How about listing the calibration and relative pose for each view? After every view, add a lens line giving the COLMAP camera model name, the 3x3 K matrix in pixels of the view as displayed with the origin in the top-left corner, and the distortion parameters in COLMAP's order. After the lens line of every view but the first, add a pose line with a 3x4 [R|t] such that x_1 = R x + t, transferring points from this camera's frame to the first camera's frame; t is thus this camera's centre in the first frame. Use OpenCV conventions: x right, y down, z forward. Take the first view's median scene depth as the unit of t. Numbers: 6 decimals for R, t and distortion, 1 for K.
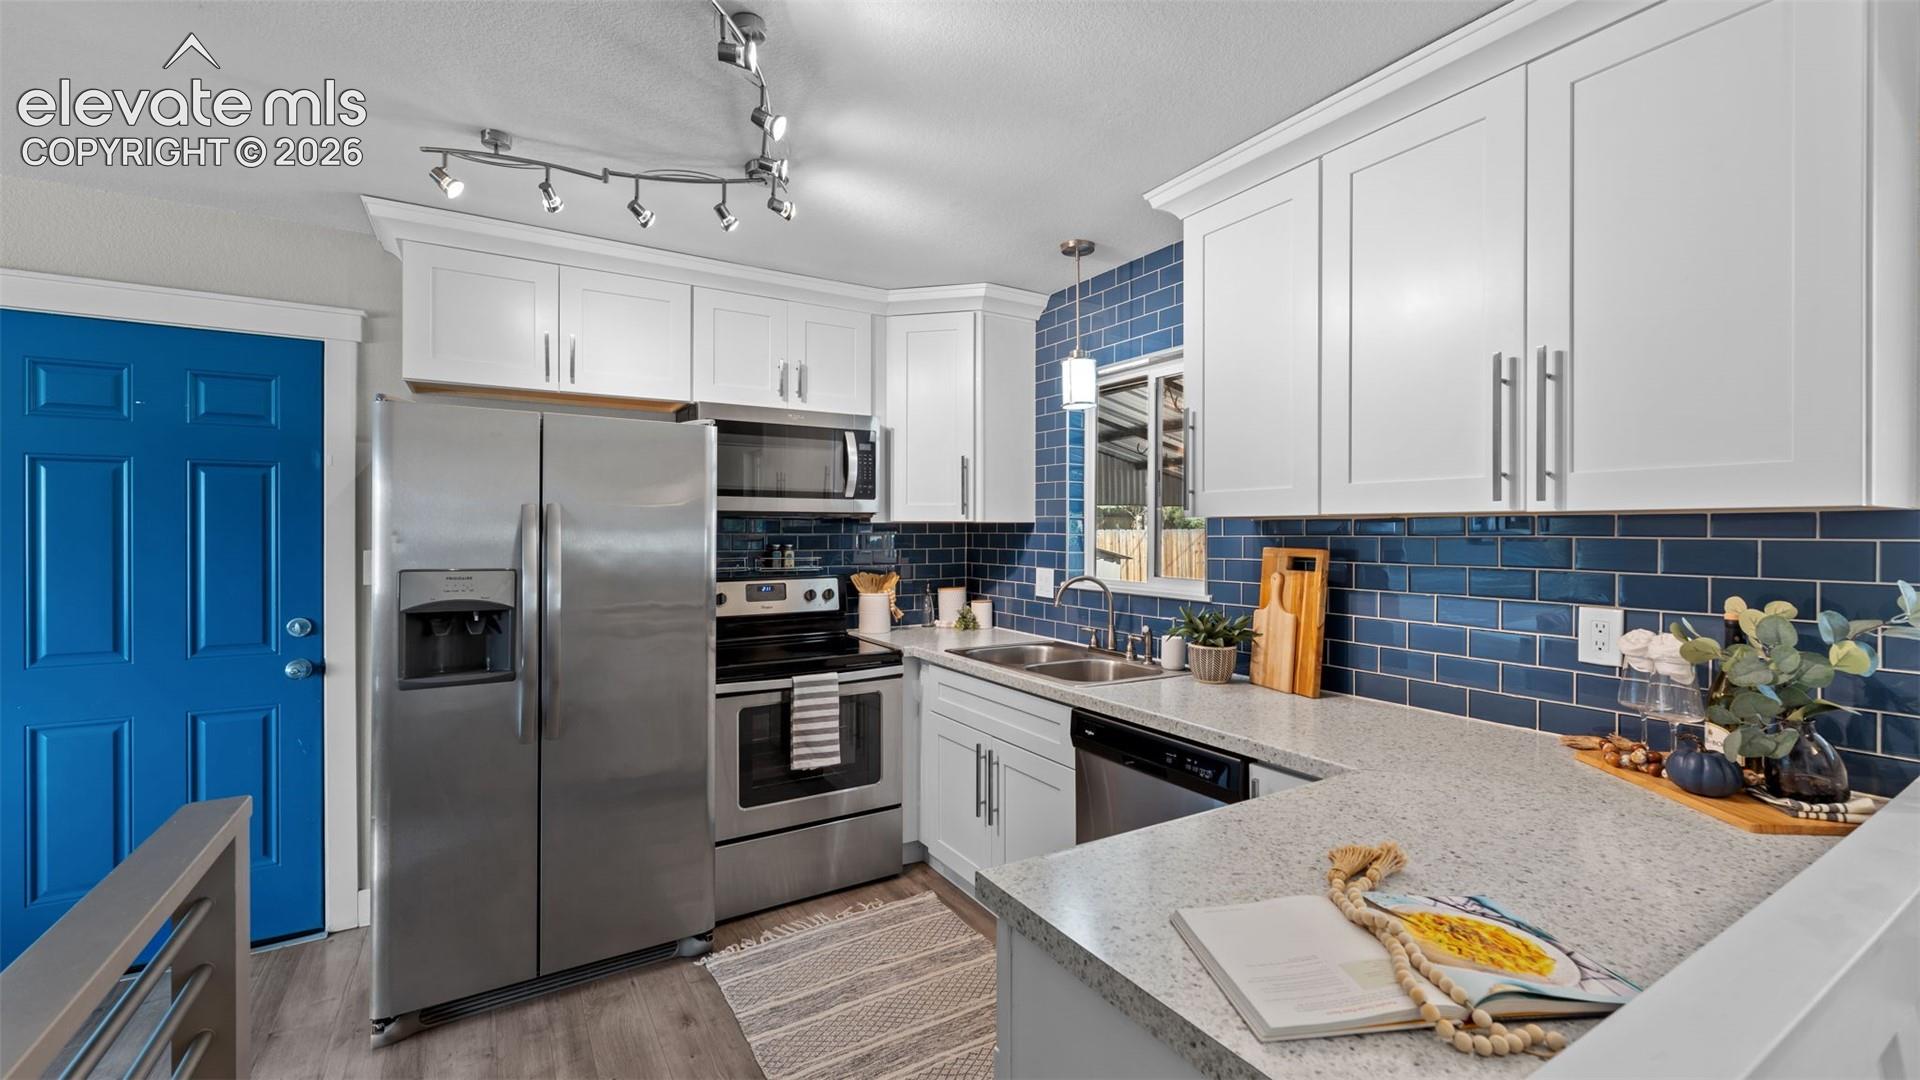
lens RADIAL K [[772.5, 0, 961.2], [0, 772.5, 533.7], [0, 0, 1]] dist [0.001680, 0.000068]
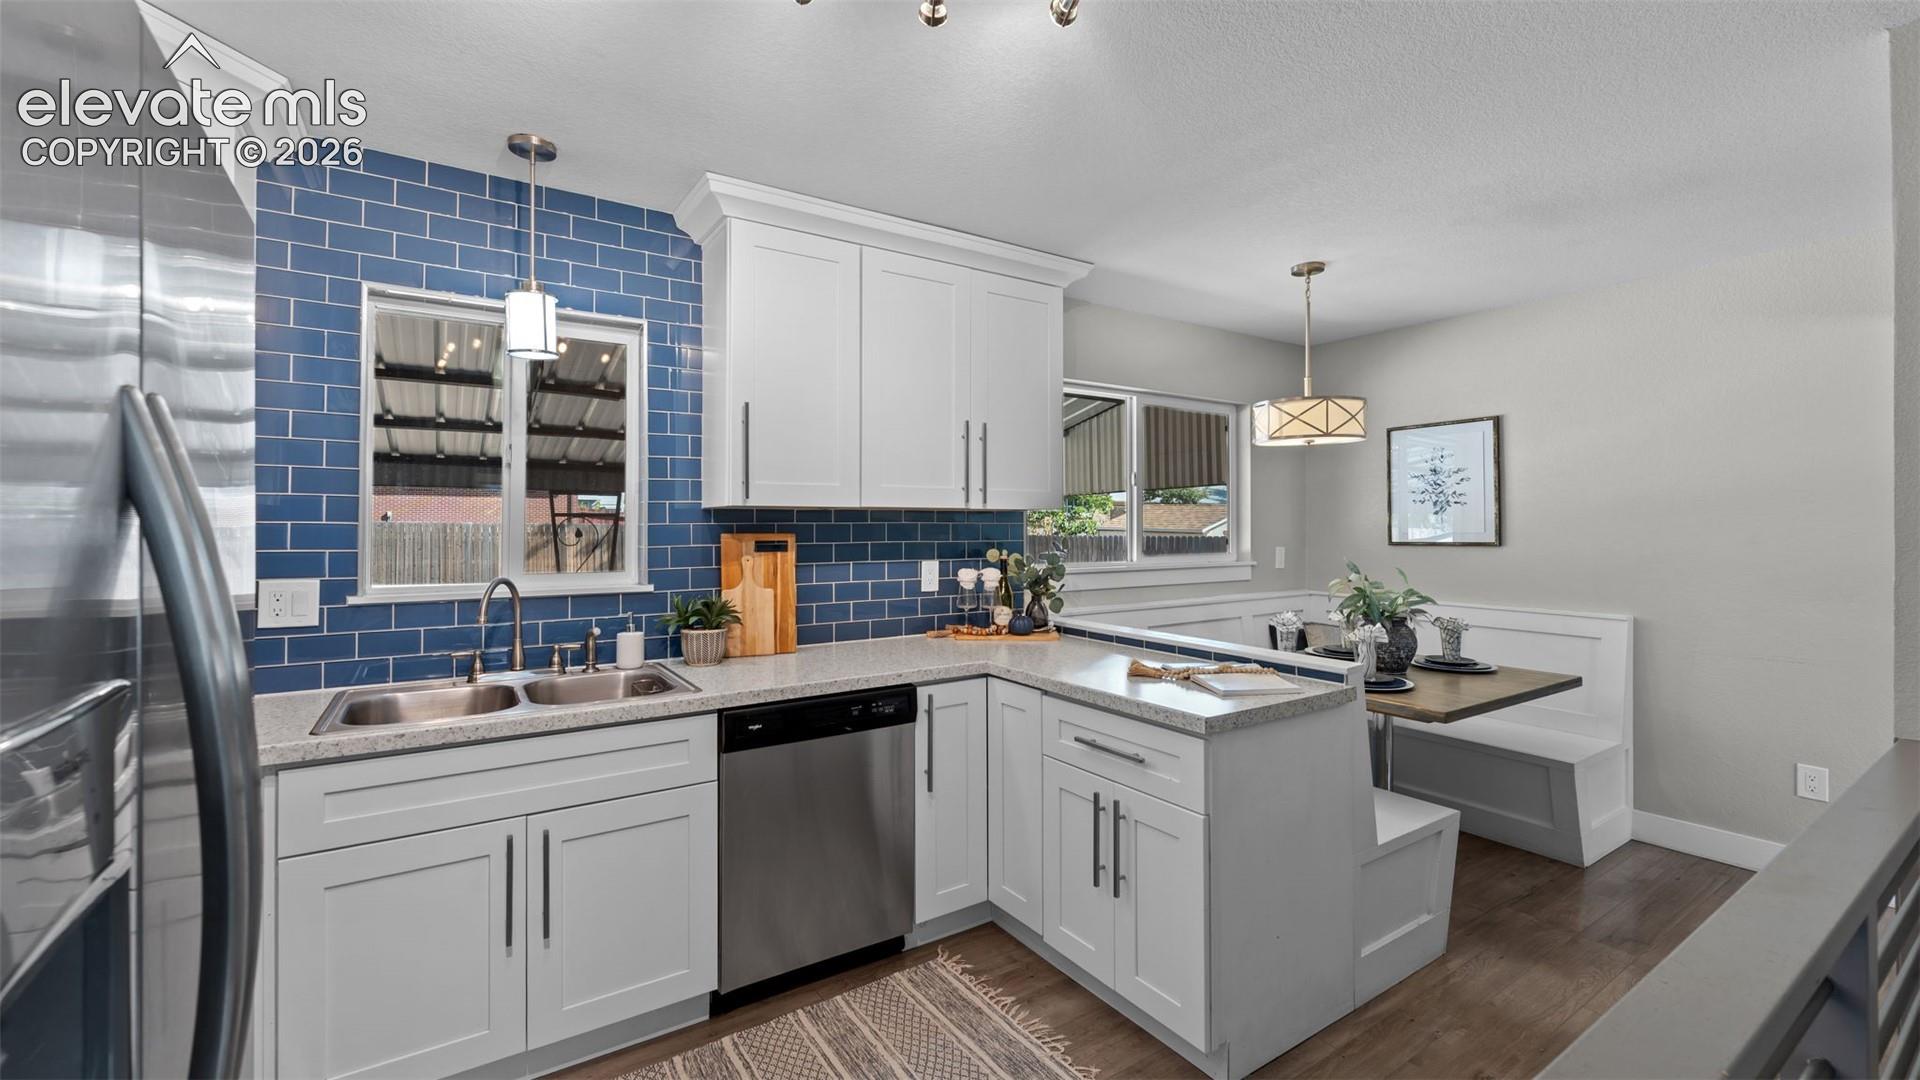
lens RADIAL K [[783.7, 0, 957.7], [0, 783.7, 520.8], [0, 0, 1]] dist [0.000389, -0.000450]
pose [[-0.032891, 0.001091, 0.999458, -0.634356], [0.003338, 0.999994, -0.000981, 0.001440], [-0.999453, 0.003304, -0.032895, 0.602285]]
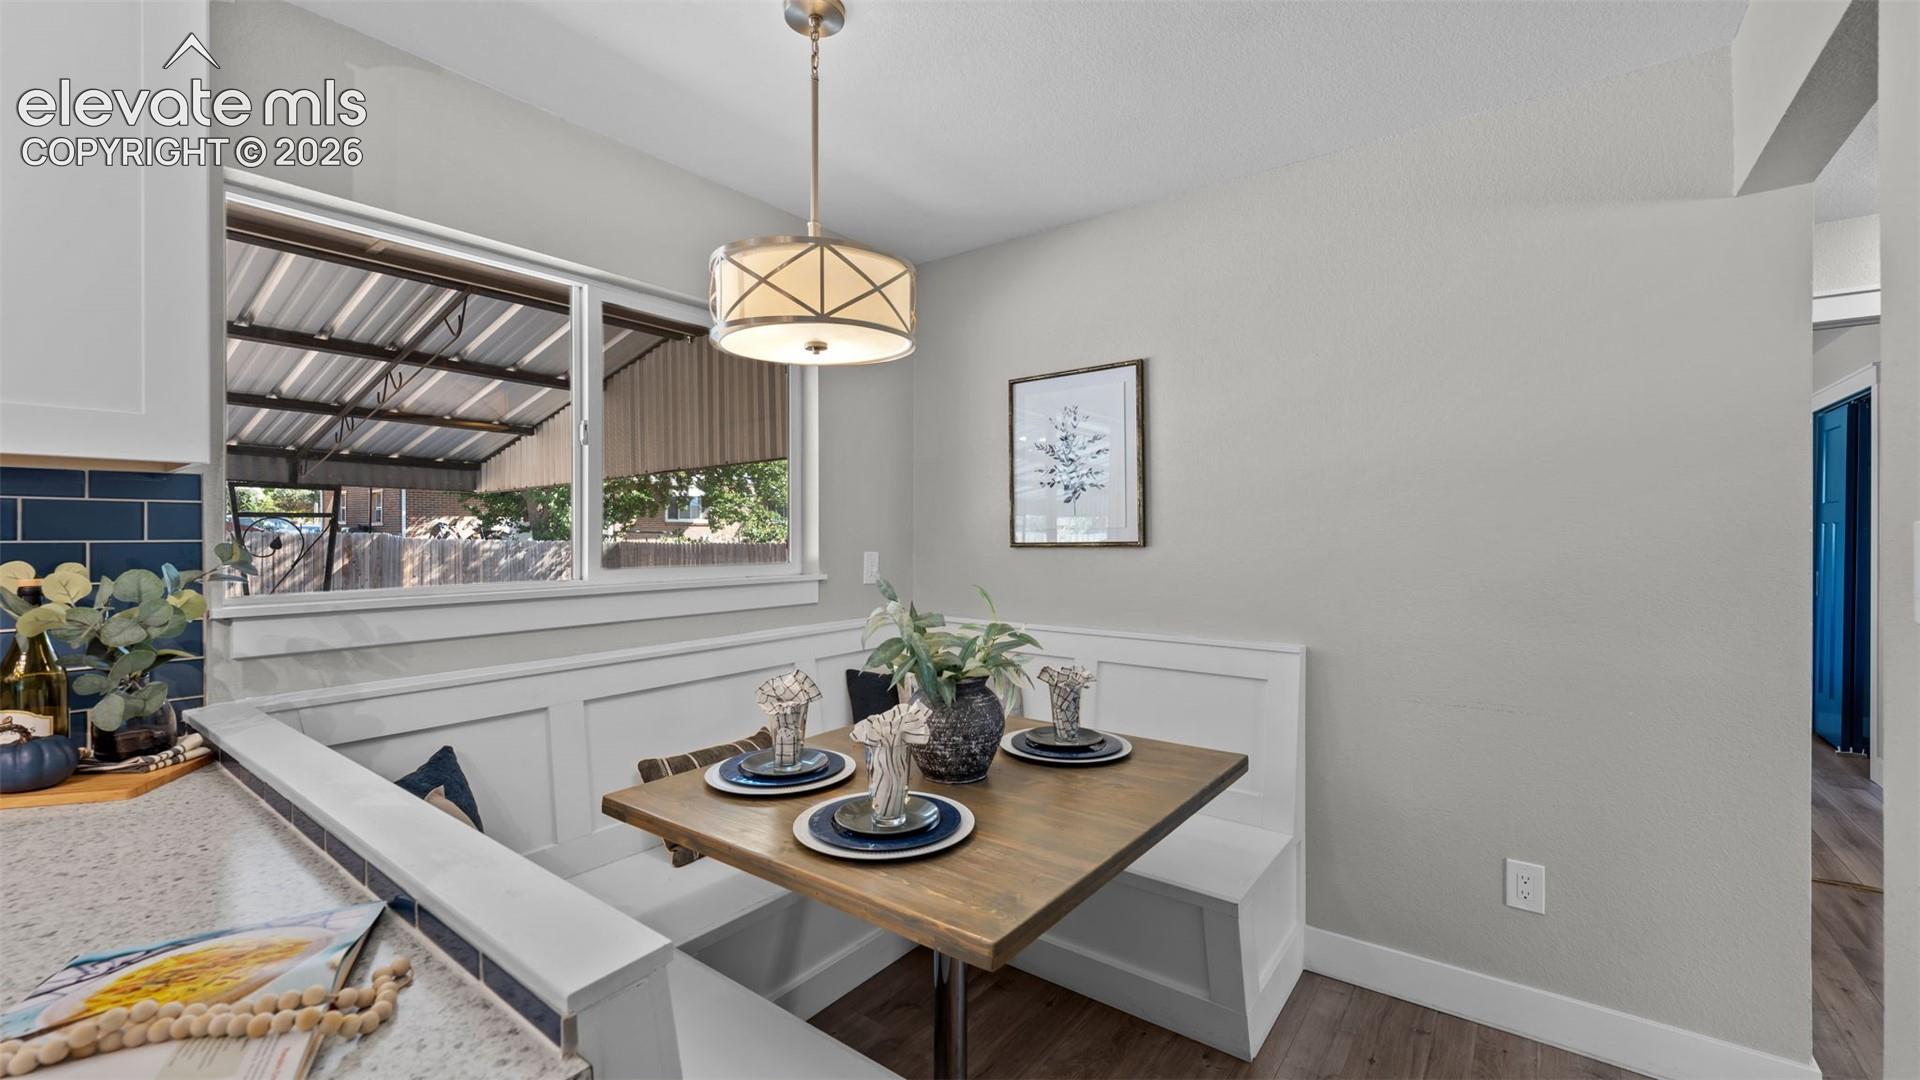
lens RADIAL K [[778.1, 0, 956.3], [0, 778.1, 532.6], [0, 0, 1]] dist [0.000702, -0.000323]
pose [[-0.363251, -0.002166, 0.931689, -0.102304], [0.003651, 0.999986, 0.003748, 0.025571], [-0.931684, 0.004763, -0.363238, 0.172860]]
